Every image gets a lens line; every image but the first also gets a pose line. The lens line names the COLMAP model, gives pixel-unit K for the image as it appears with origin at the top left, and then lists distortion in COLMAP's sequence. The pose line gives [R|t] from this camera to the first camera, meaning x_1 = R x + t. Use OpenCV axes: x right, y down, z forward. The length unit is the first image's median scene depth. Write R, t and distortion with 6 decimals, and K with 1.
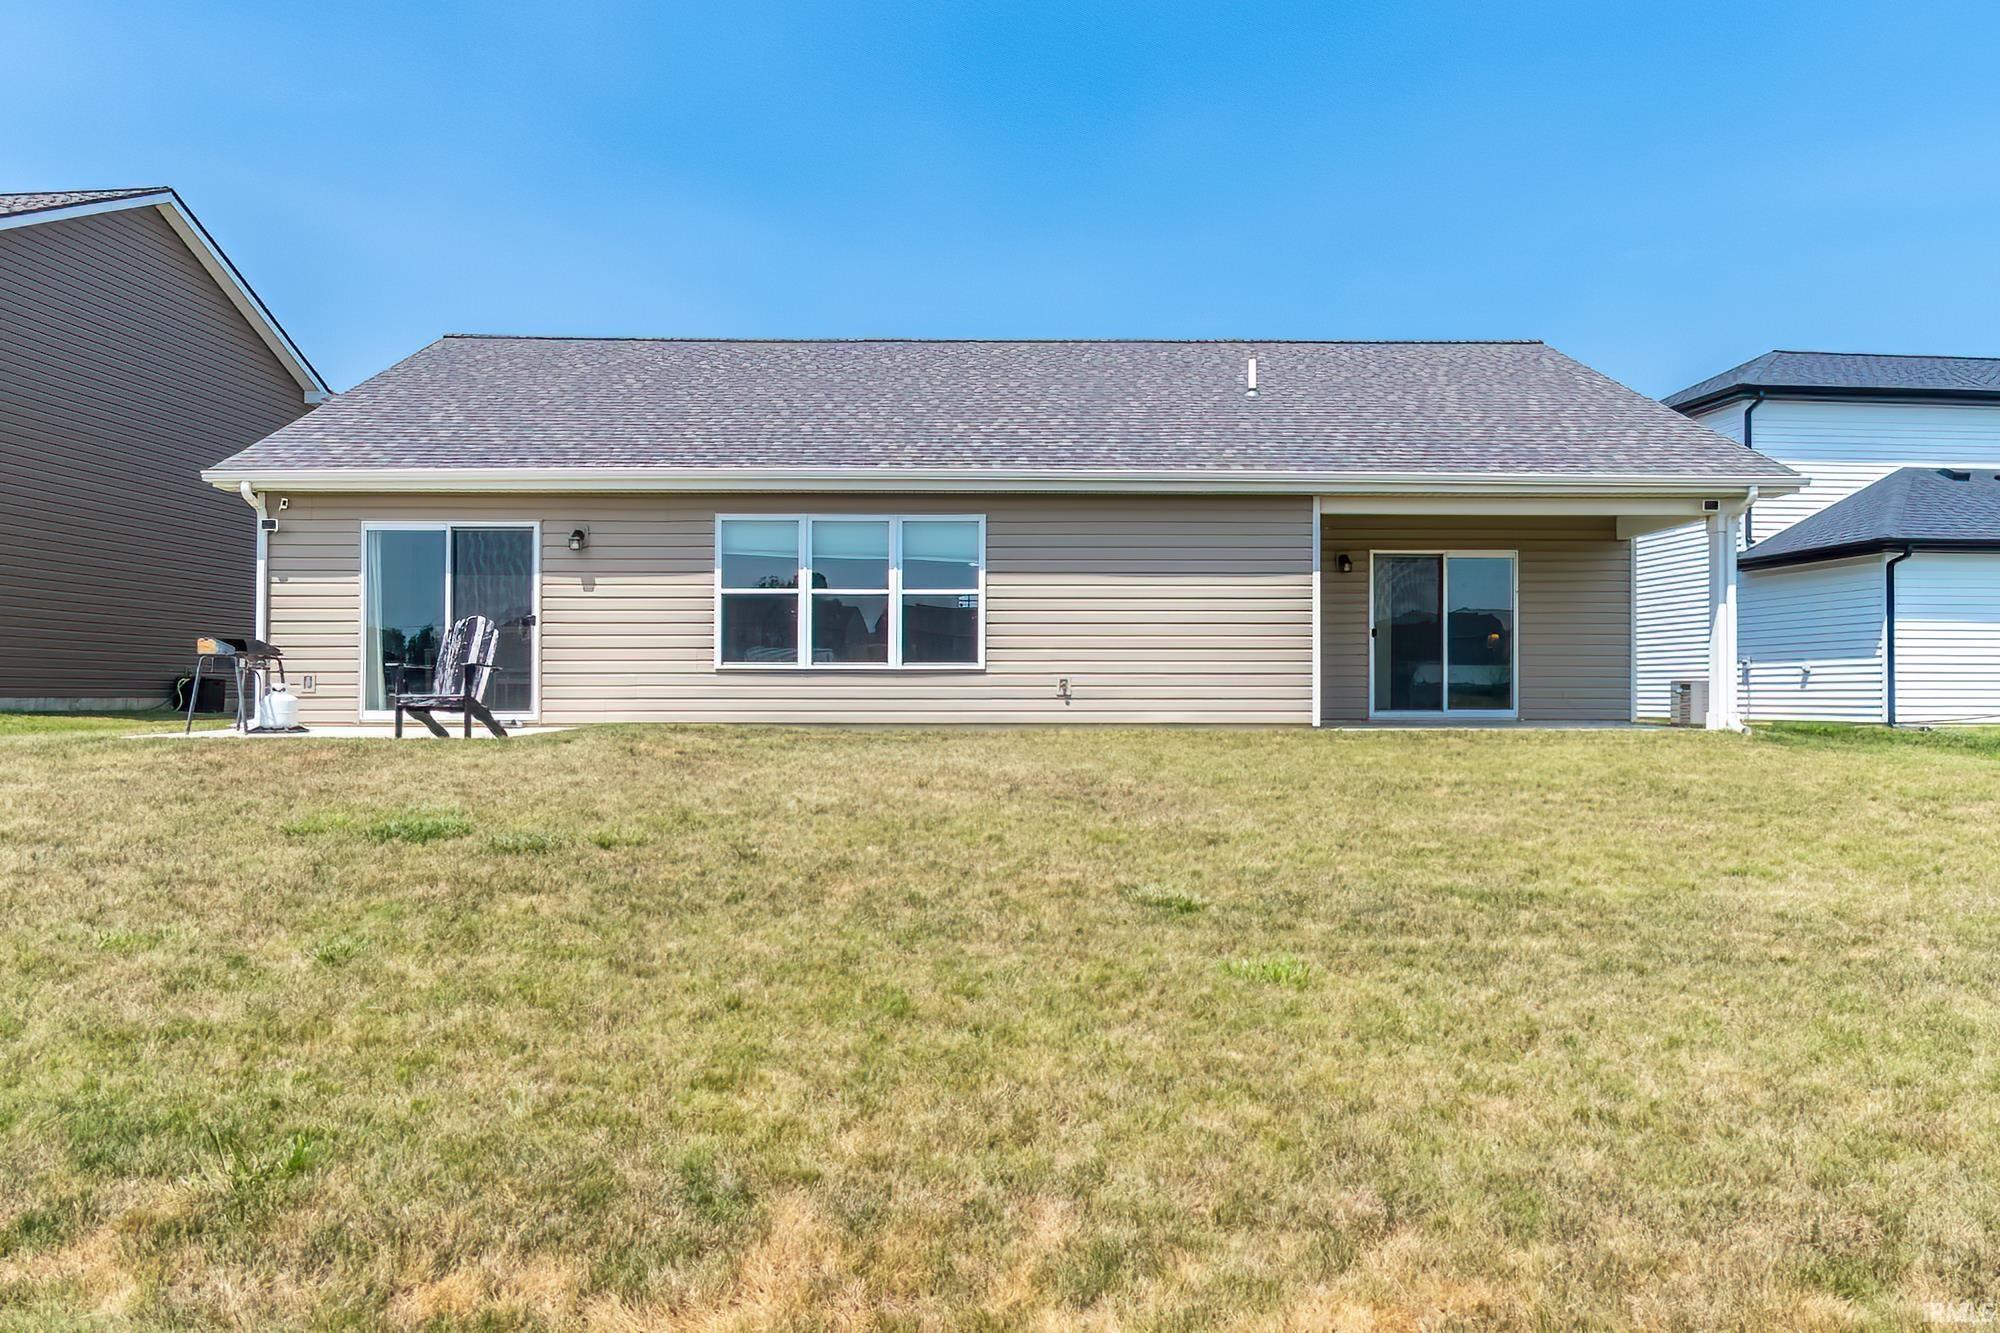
lens RADIAL K [[1270.8, 0, 1002.8], [0, 1270.8, 677.5], [0, 0, 1]] dist [0.001583, 0.000572]
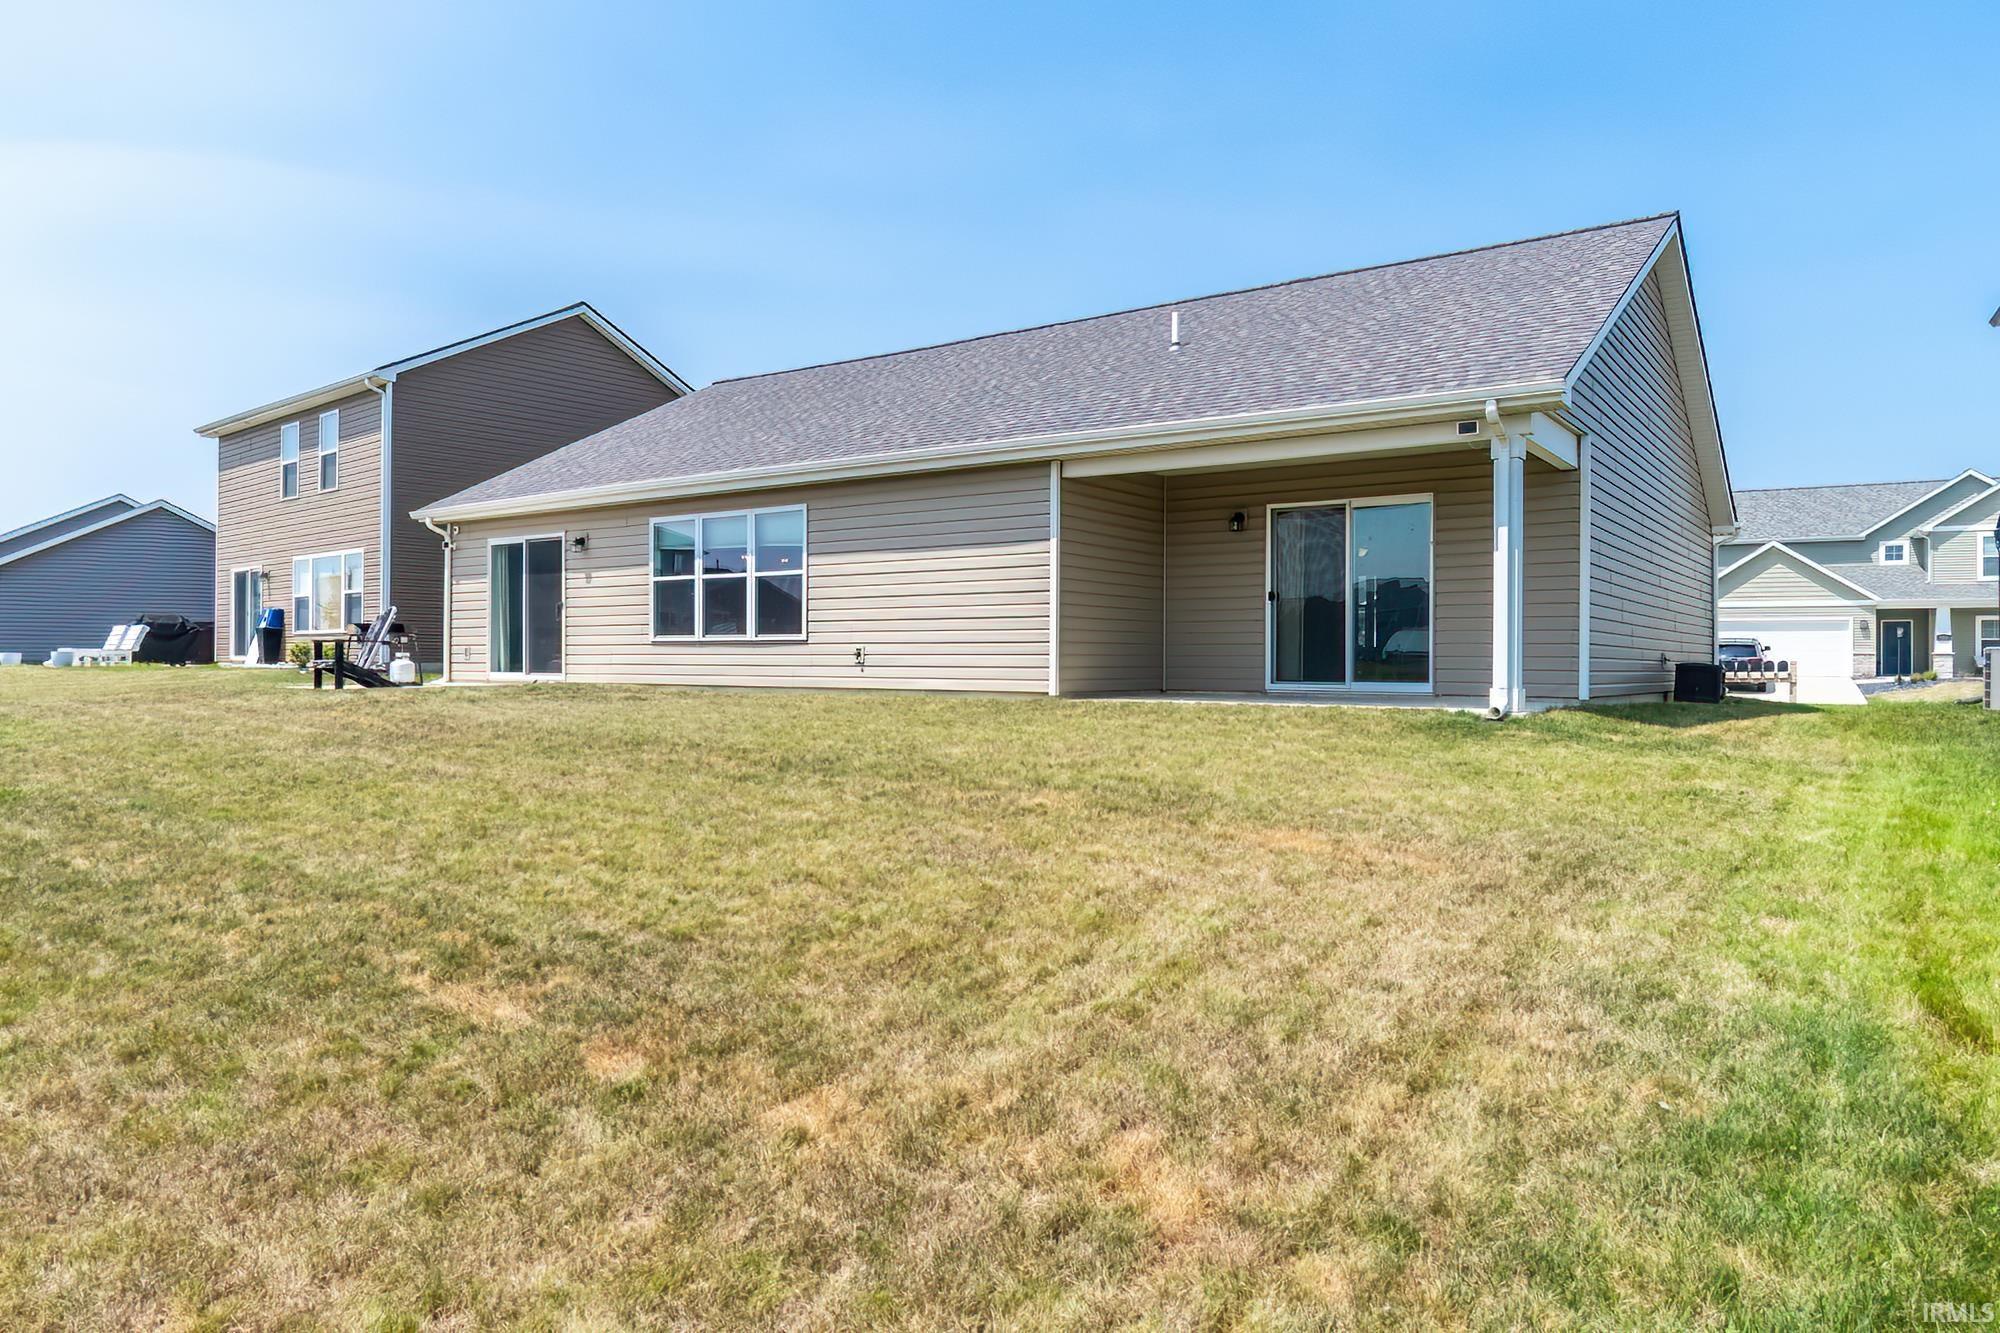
lens RADIAL K [[1270.8, 0, 1001.0], [0, 1270.8, 654.8], [0, 0, 1]] dist [0.001583, 0.000572]
pose [[0.811531, -0.000150, -0.584309, 0.788732], [0.003695, 0.999981, 0.004876, 0.001865], [0.584297, -0.006116, 0.811517, 0.180782]]
